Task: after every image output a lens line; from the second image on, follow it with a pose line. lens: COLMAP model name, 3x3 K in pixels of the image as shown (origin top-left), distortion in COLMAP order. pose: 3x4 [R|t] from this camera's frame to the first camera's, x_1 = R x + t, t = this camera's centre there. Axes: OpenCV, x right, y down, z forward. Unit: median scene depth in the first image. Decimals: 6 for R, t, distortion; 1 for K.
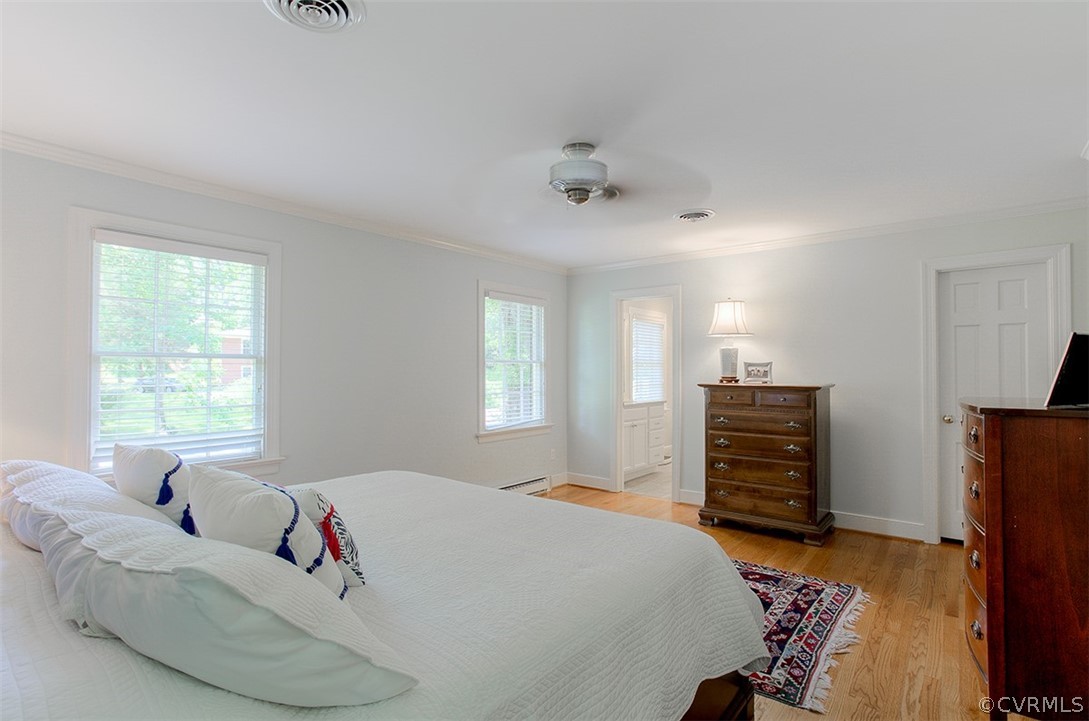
lens RADIAL K [[527.8, 0, 538.1], [0, 527.8, 362.2], [0, 0, 1]] dist [-0.044791, 0.024059]
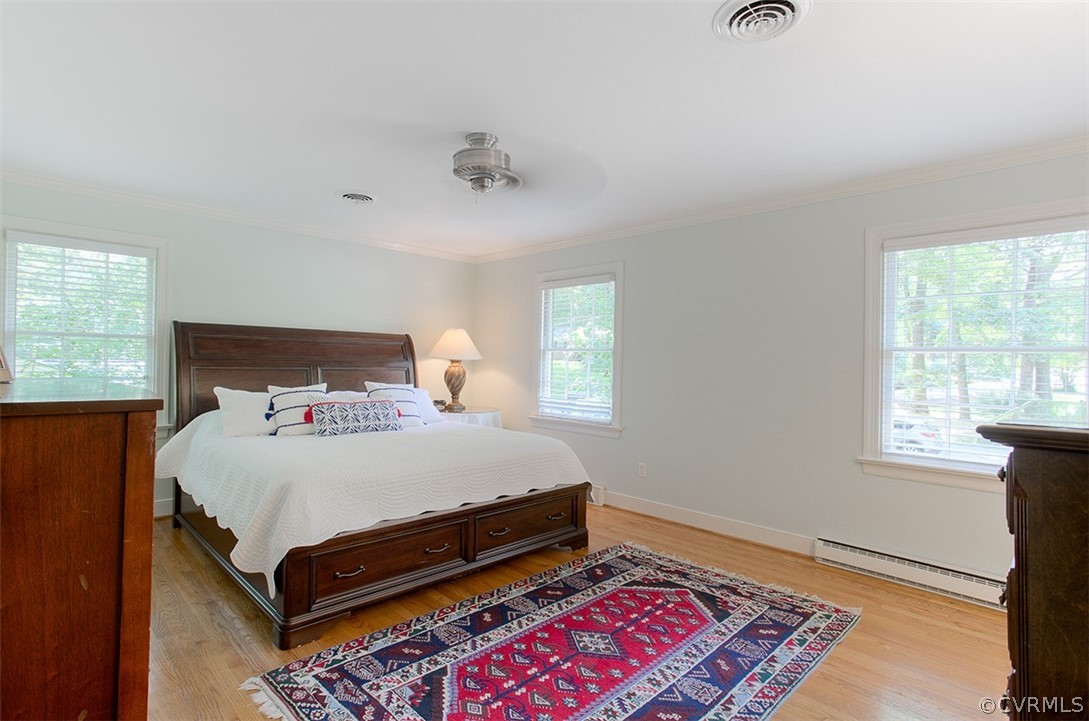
lens RADIAL K [[527.8, 0, 538.1], [0, 527.8, 362.2], [0, 0, 1]] dist [-0.044791, 0.024059]
pose [[-0.101625, -0.000849, -0.994822, 1.128781], [-0.005888, 0.999983, -0.000252, 0.030164], [0.994805, 0.005832, -0.101628, 1.263272]]
